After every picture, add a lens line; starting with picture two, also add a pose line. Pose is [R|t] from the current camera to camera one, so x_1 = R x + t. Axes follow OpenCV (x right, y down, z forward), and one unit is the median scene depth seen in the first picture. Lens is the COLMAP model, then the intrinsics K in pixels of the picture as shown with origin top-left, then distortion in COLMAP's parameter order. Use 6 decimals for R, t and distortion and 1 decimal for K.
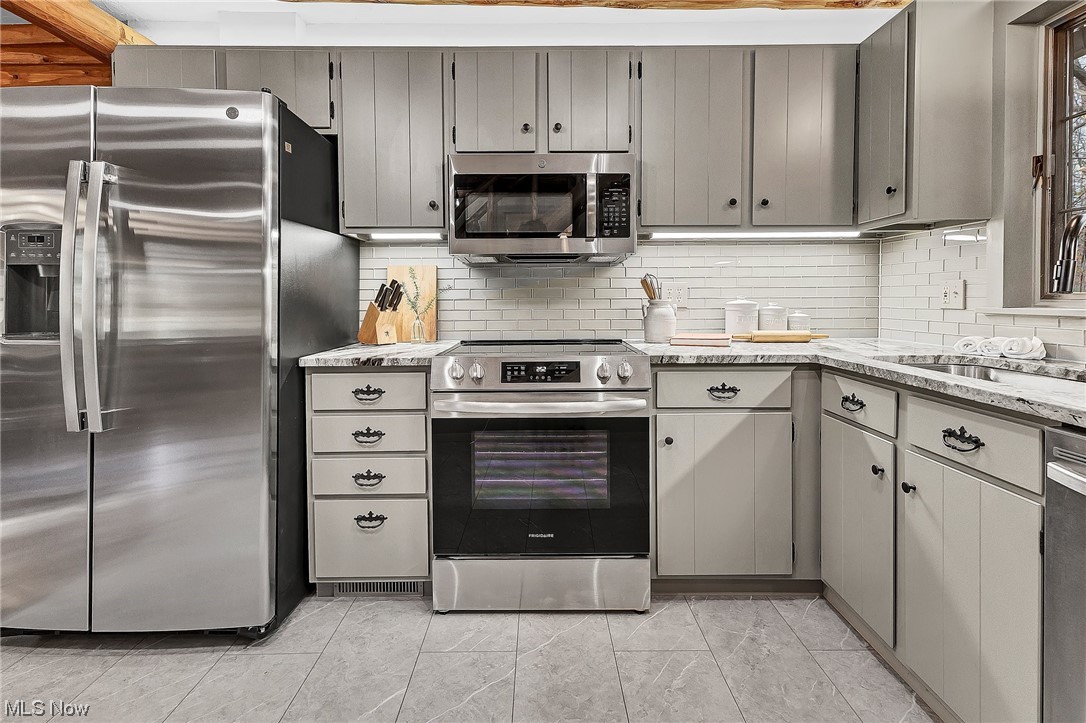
lens RADIAL K [[503.0, 0, 540.2], [0, 503.0, 311.6], [0, 0, 1]] dist [0.009601, 0.000048]
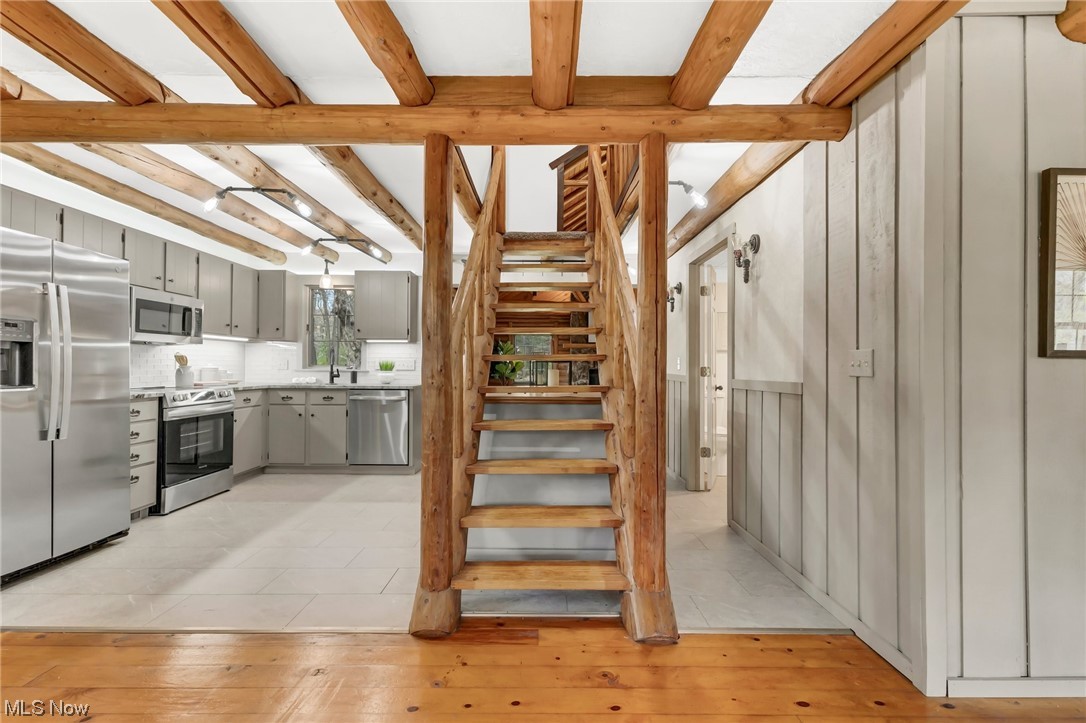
lens RADIAL K [[491.4, 0, 546.7], [0, 491.4, 361.0], [0, 0, 1]] dist [0.011903, -0.000407]
pose [[0.003834, 0.016195, 0.999861, -2.265105], [0.020358, 0.999660, -0.016270, 0.025577], [-0.999785, 0.020417, 0.003503, -0.600774]]
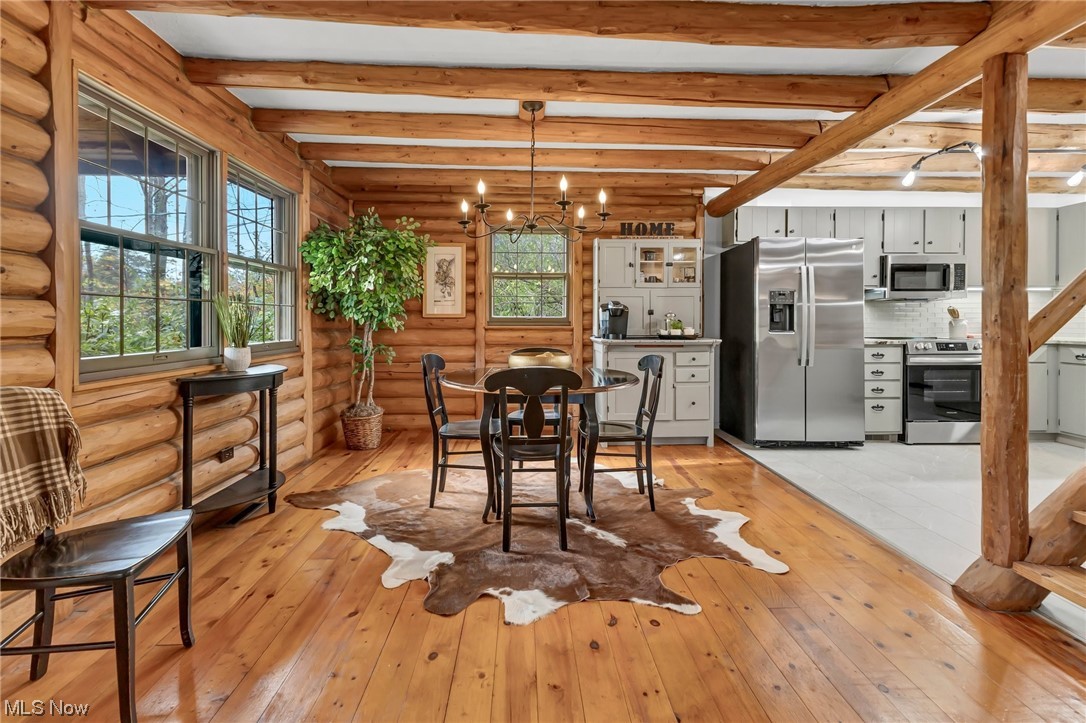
lens RADIAL K [[503.2, 0, 540.0], [0, 503.2, 323.3], [0, 0, 1]] dist [0.008640, -0.000429]
pose [[0.999533, 0.003796, 0.030325, -2.092579], [-0.003271, 0.999844, -0.017351, 0.053230], [-0.030386, 0.017244, 0.999389, -1.433736]]
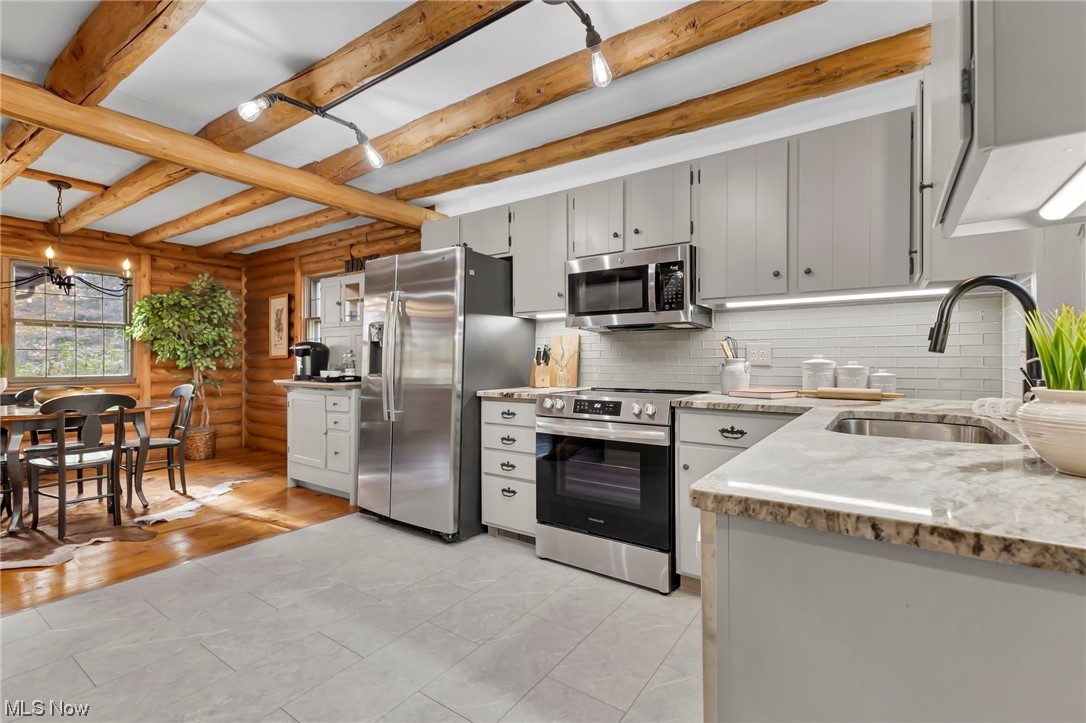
lens RADIAL K [[482.6, 0, 544.9], [0, 482.6, 358.2], [0, 0, 1]] dist [0.002255, 0.000053]
pose [[0.818972, 0.002108, -0.573830, 0.673244], [-0.017018, 0.999643, -0.020616, 0.008406], [0.573582, 0.026649, 0.818715, -0.234603]]
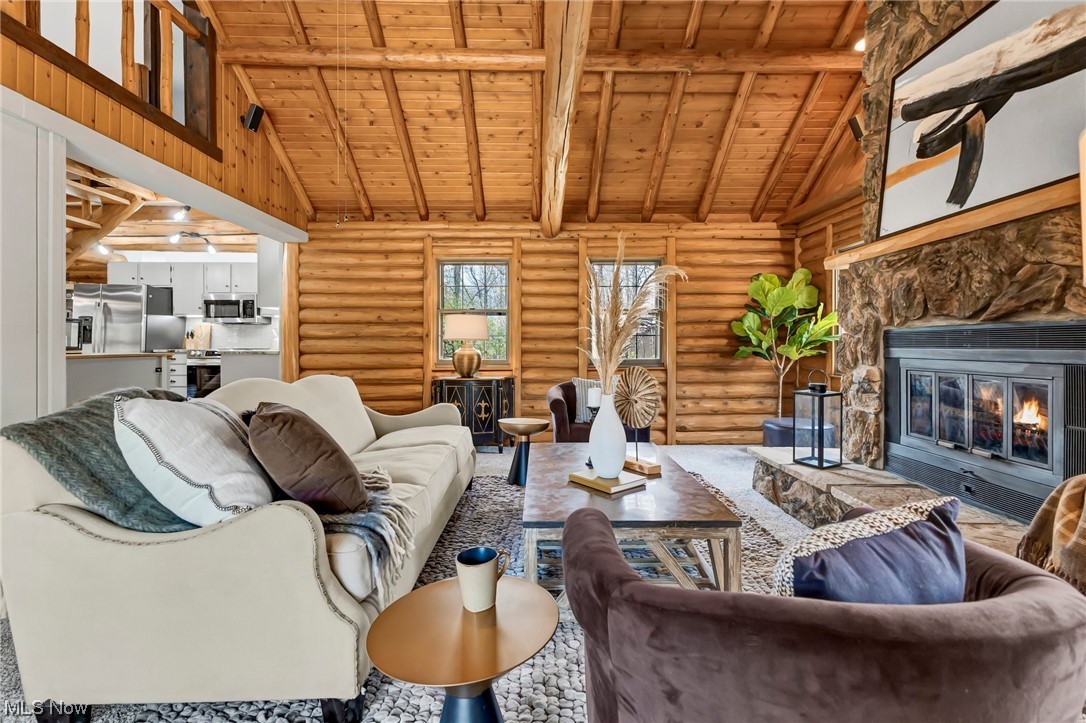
lens RADIAL K [[494.1, 0, 544.4], [0, 494.1, 342.0], [0, 0, 1]] dist [0.009699, -0.000069]
pose [[0.999949, 0.003327, 0.009544, 2.472935], [-0.003037, 0.999540, -0.030171, 0.136485], [-0.009640, 0.030140, 0.999499, -2.823430]]
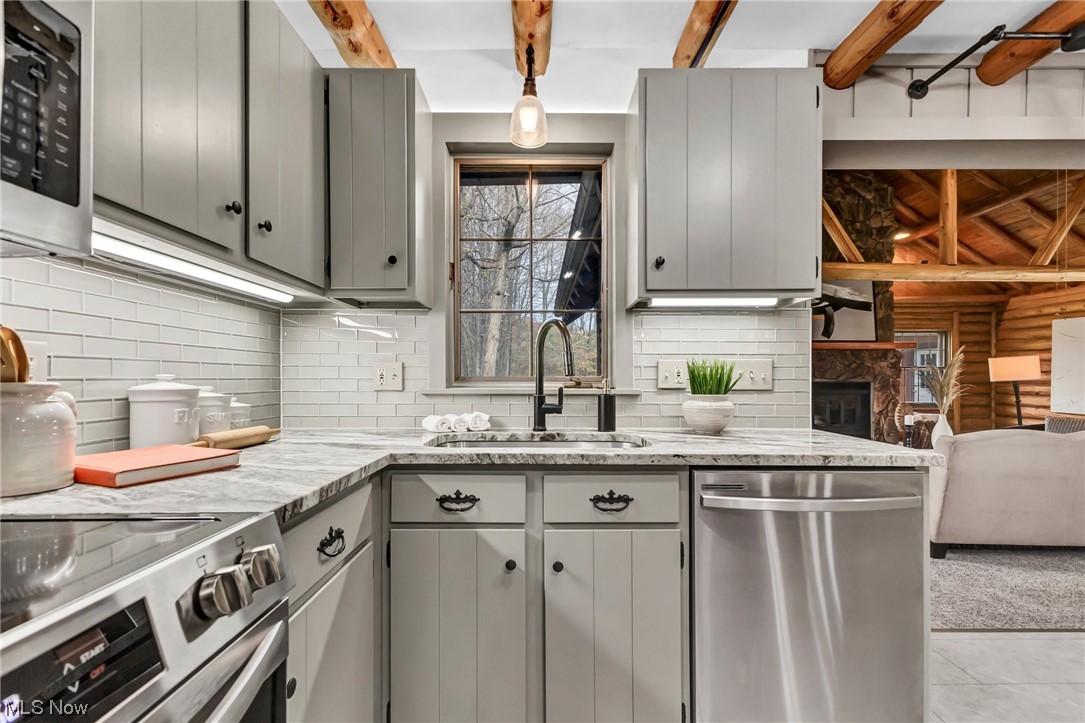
lens RADIAL K [[497.0, 0, 548.1], [0, 497.0, 379.9], [0, 0, 1]] dist [0.007662, 0.000217]
pose [[-0.005423, 0.002684, 0.999982, -0.203795], [0.025793, 0.999664, -0.002543, -0.017378], [-0.999653, 0.025779, -0.005491, 0.762310]]
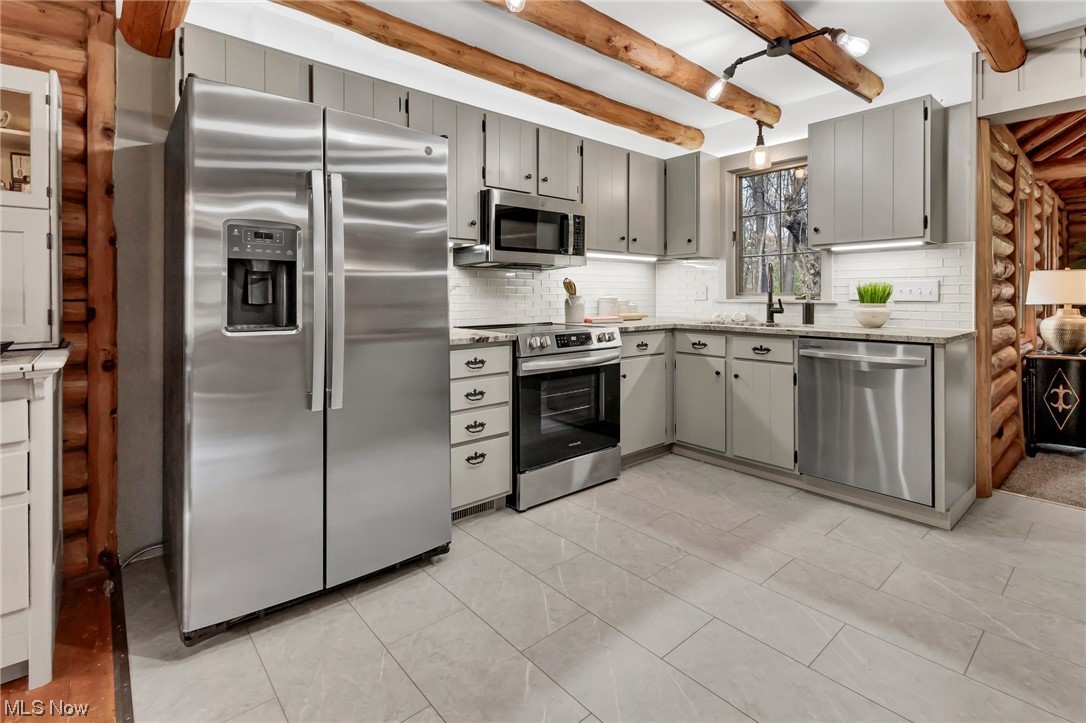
lens RADIAL K [[511.9, 0, 540.7], [0, 511.9, 297.3], [0, 0, 1]] dist [0.008339, -0.000002]
pose [[0.762161, 0.000133, 0.647387, -1.111575], [0.015411, 0.999713, -0.018350, 0.012548], [-0.647204, 0.023963, 0.761941, -0.164620]]
